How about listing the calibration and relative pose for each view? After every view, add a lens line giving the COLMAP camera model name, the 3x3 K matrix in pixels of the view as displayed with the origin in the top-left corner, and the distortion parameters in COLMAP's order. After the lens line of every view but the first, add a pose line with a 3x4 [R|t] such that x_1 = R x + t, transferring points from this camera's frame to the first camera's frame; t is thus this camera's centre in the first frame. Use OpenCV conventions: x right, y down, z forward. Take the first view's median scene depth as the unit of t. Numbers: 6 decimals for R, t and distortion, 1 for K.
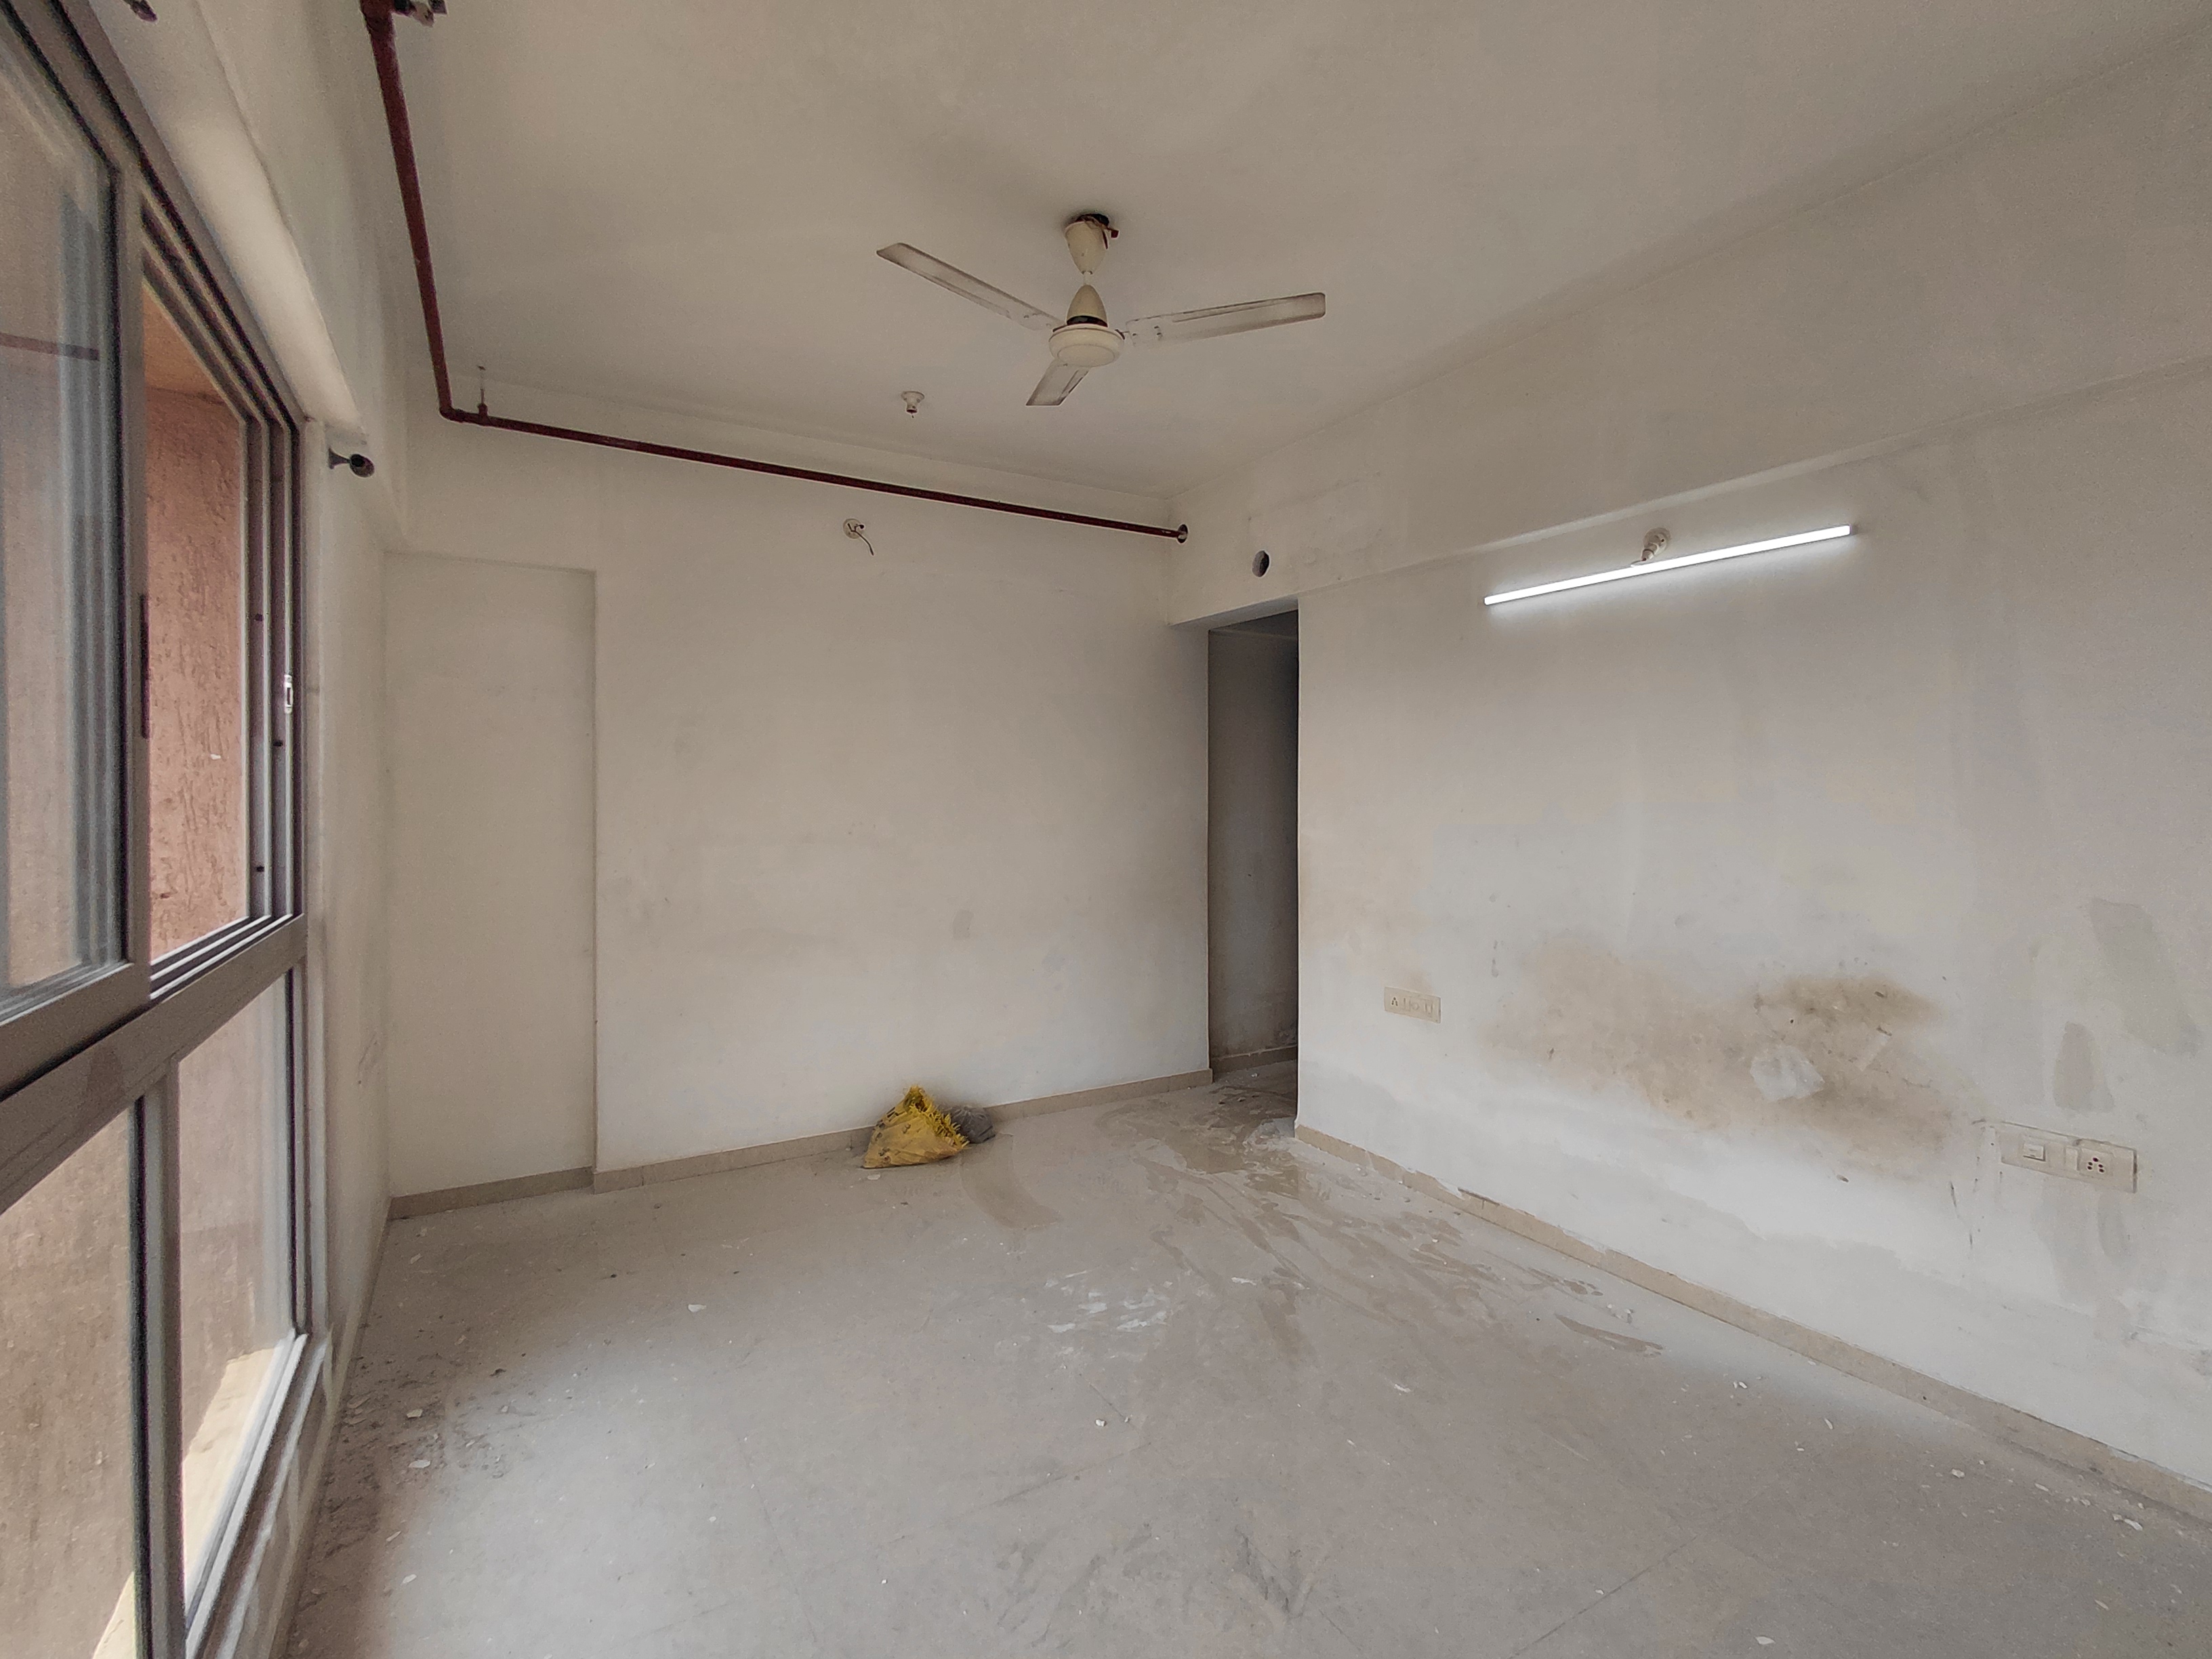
lens RADIAL K [[1036.5, 0, 1117.9], [0, 1036.5, 803.9], [0, 0, 1]] dist [0.003767, -0.005332]
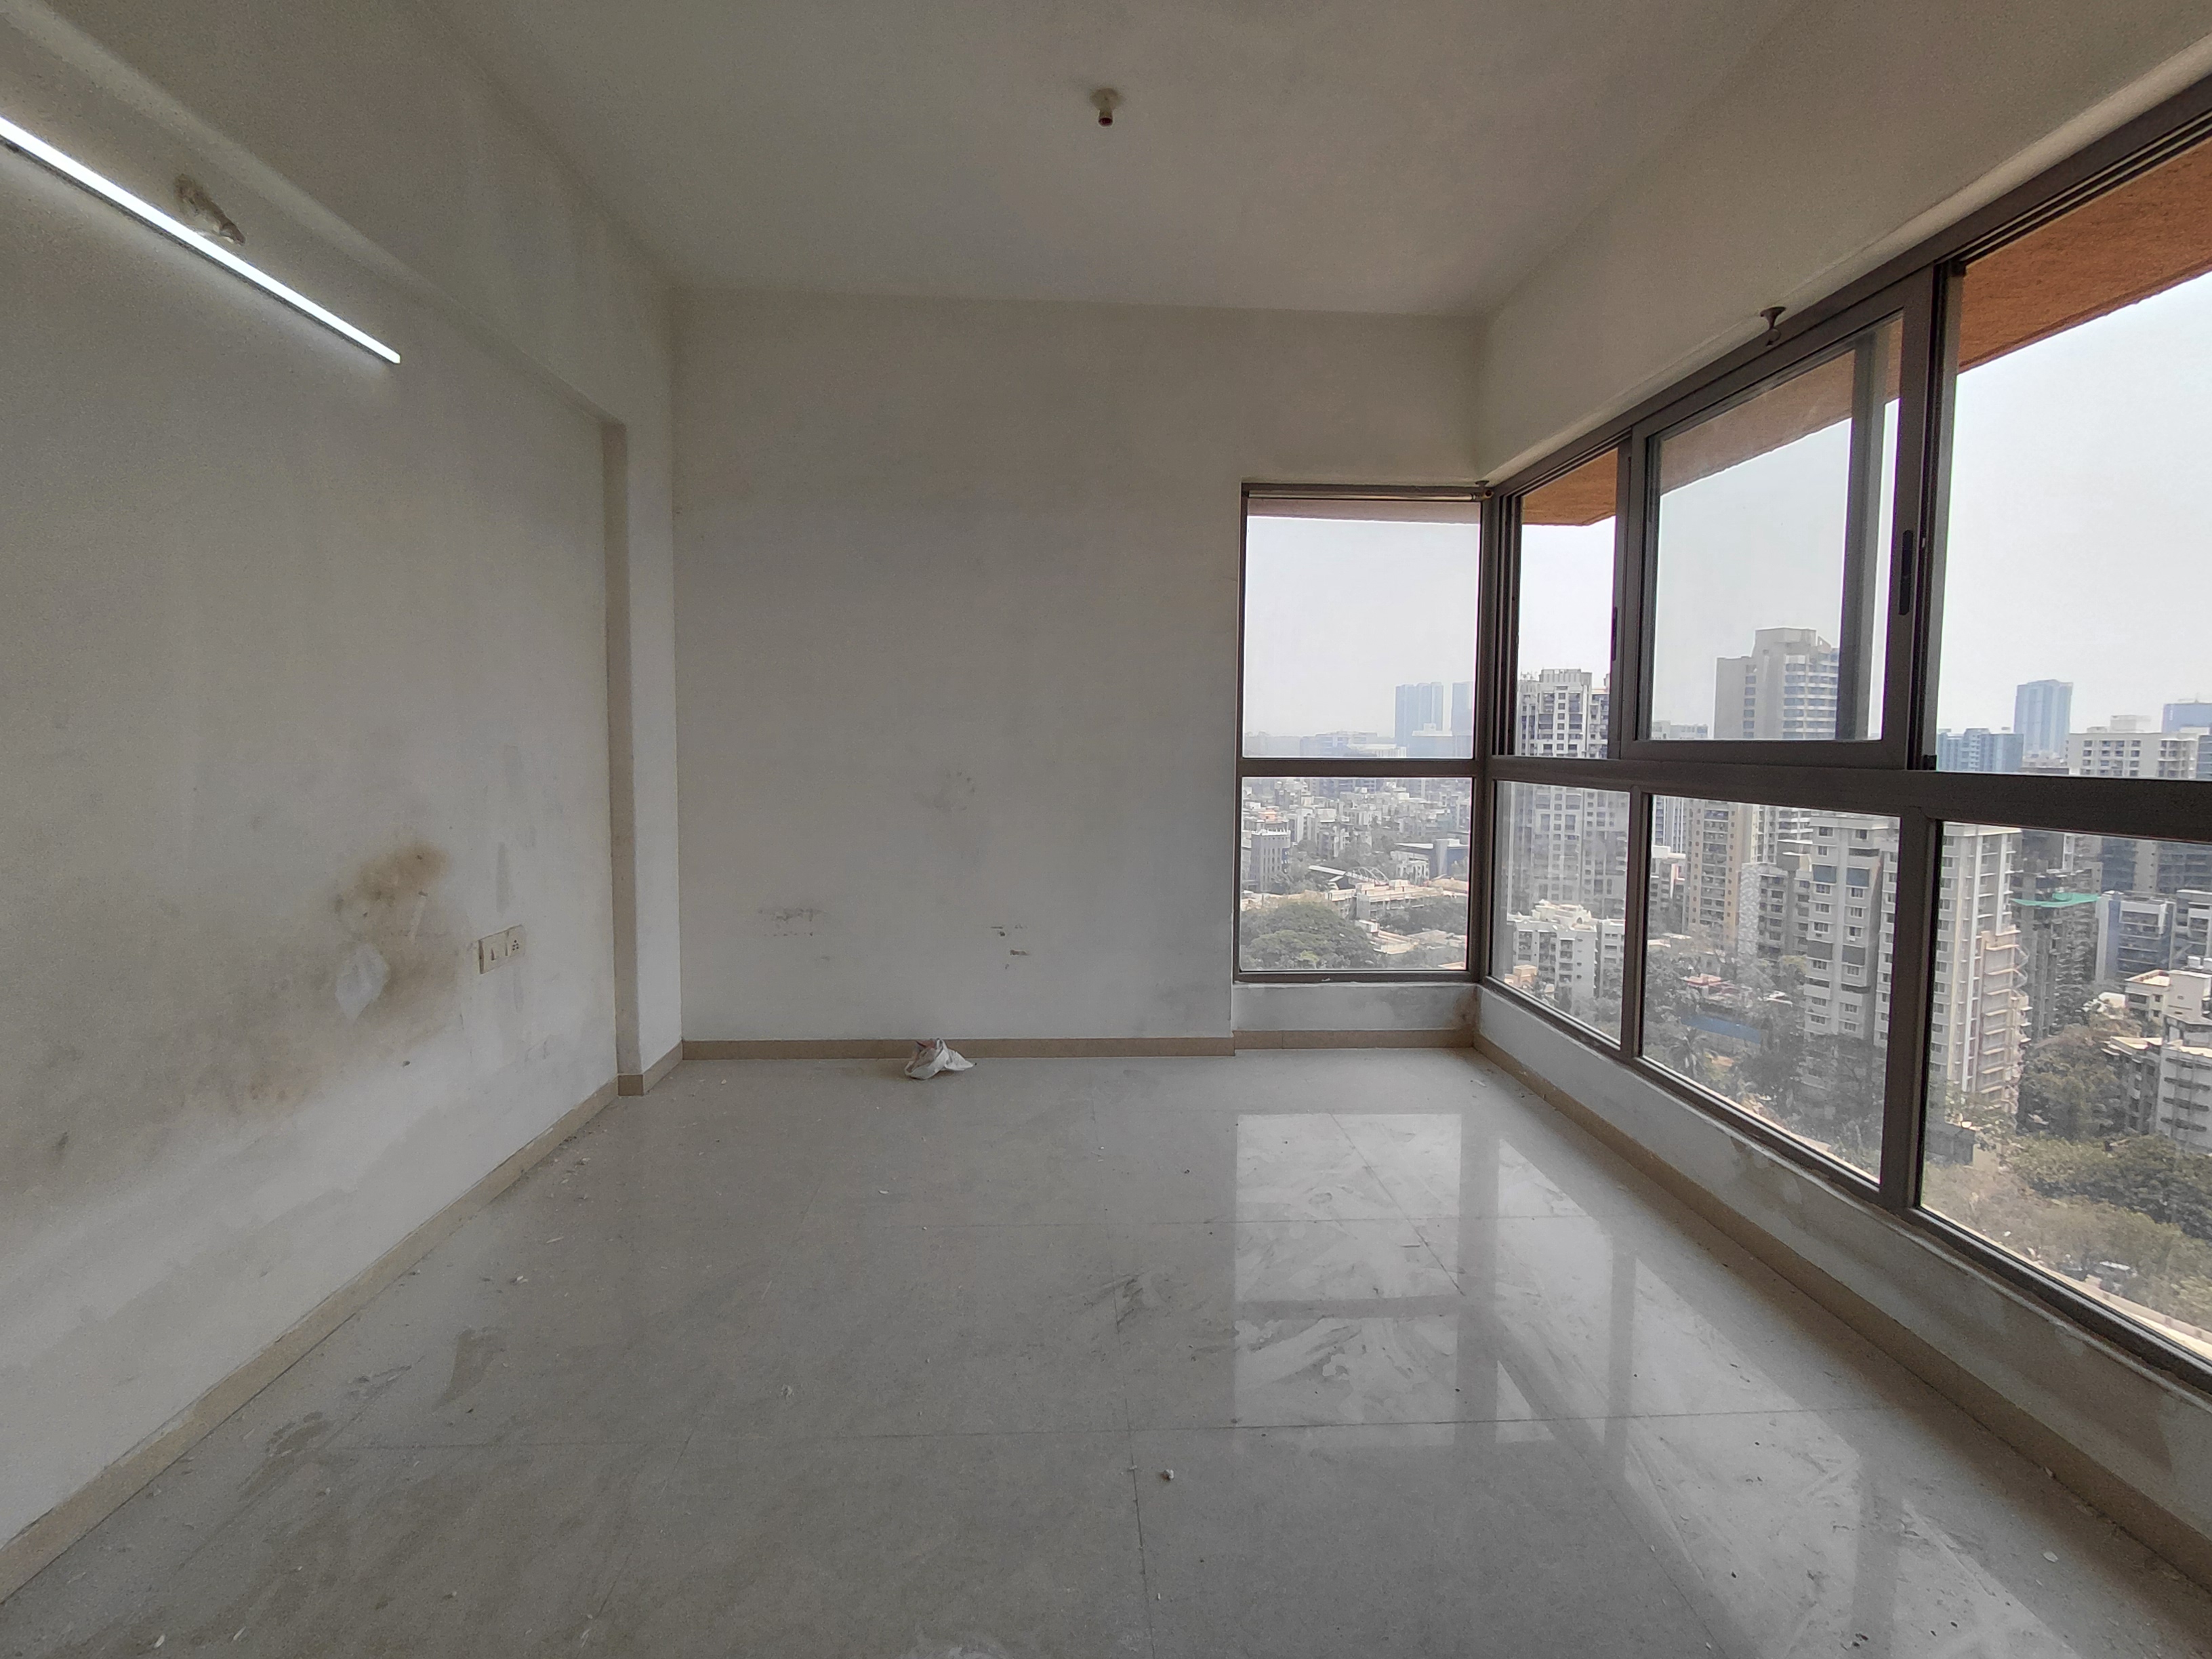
lens RADIAL K [[1041.0, 0, 1093.6], [0, 1041.0, 806.5], [0, 0, 1]] dist [0.001829, -0.006365]
pose [[-0.875857, -0.034842, 0.481311, -0.209915], [-0.001545, 0.997588, 0.069402, 0.047837], [-0.482568, 0.060043, -0.873798, 1.111686]]
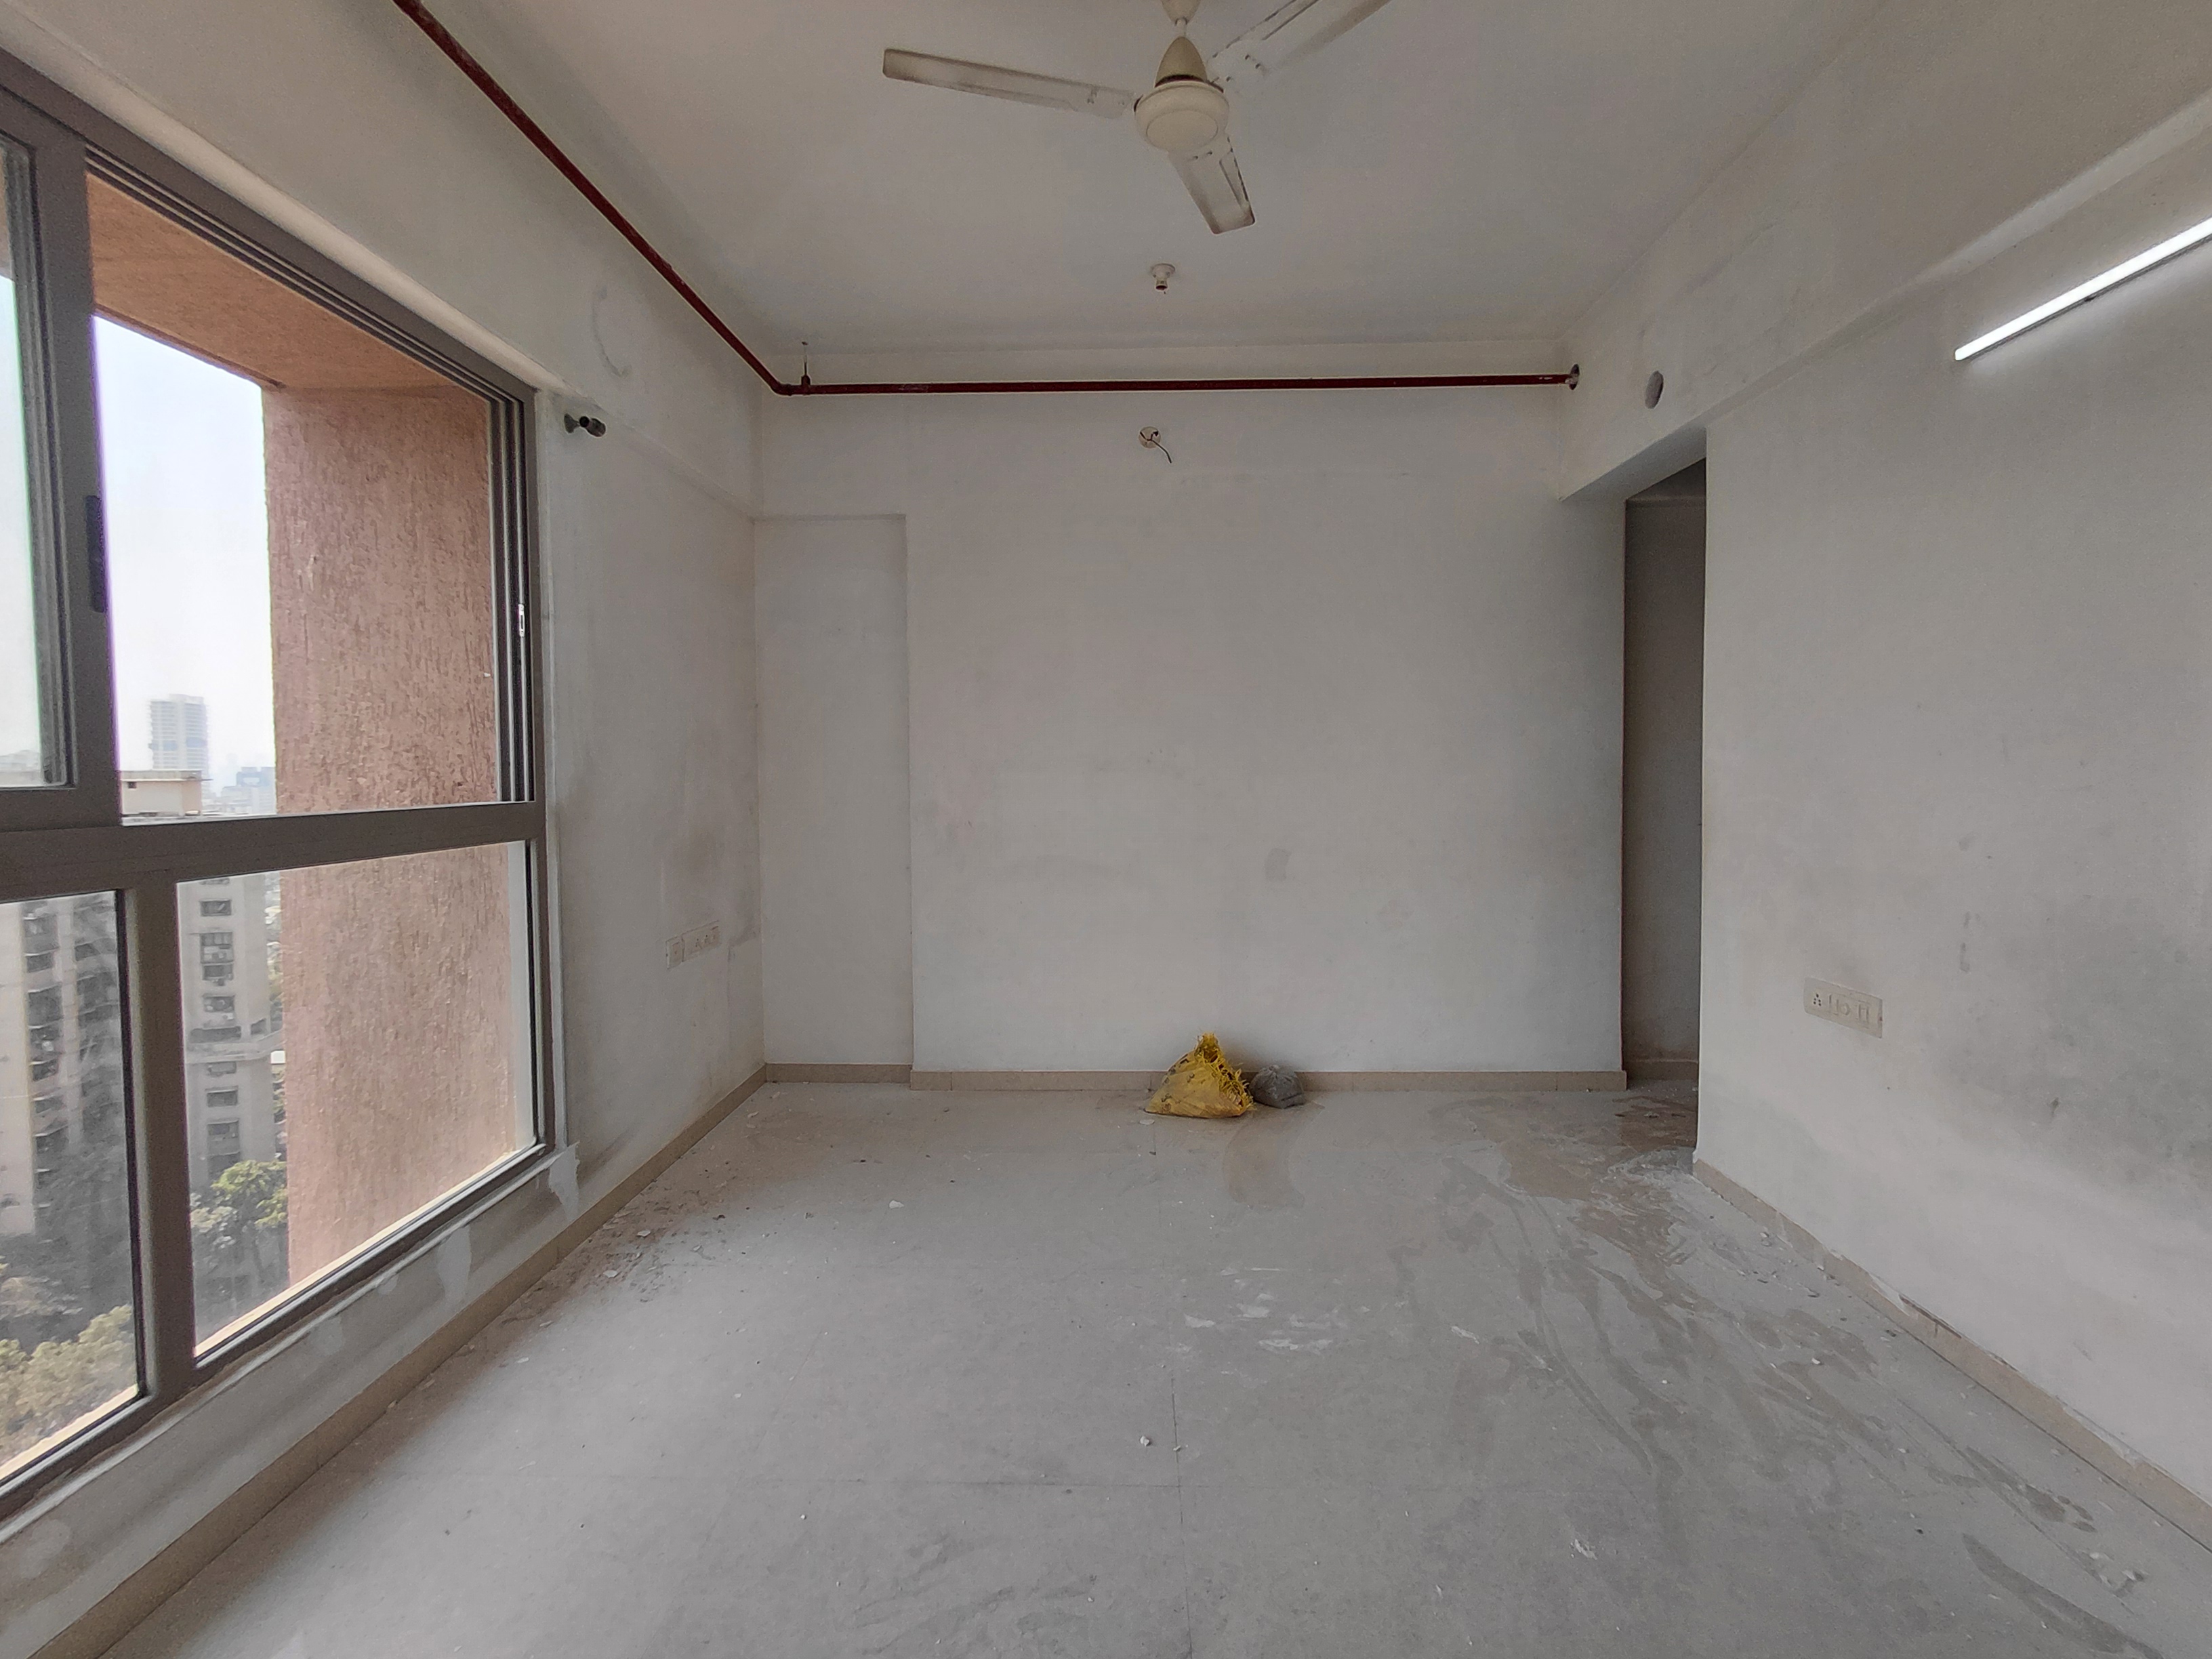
lens RADIAL K [[1041.0, 0, 1093.6], [0, 1041.0, 806.5], [0, 0, 1]] dist [0.001829, -0.006365]
pose [[0.838763, 0.012601, -0.544350, 0.263620], [0.004493, 0.999538, 0.030061, 0.048197], [0.544478, -0.027660, 0.838319, 0.204533]]
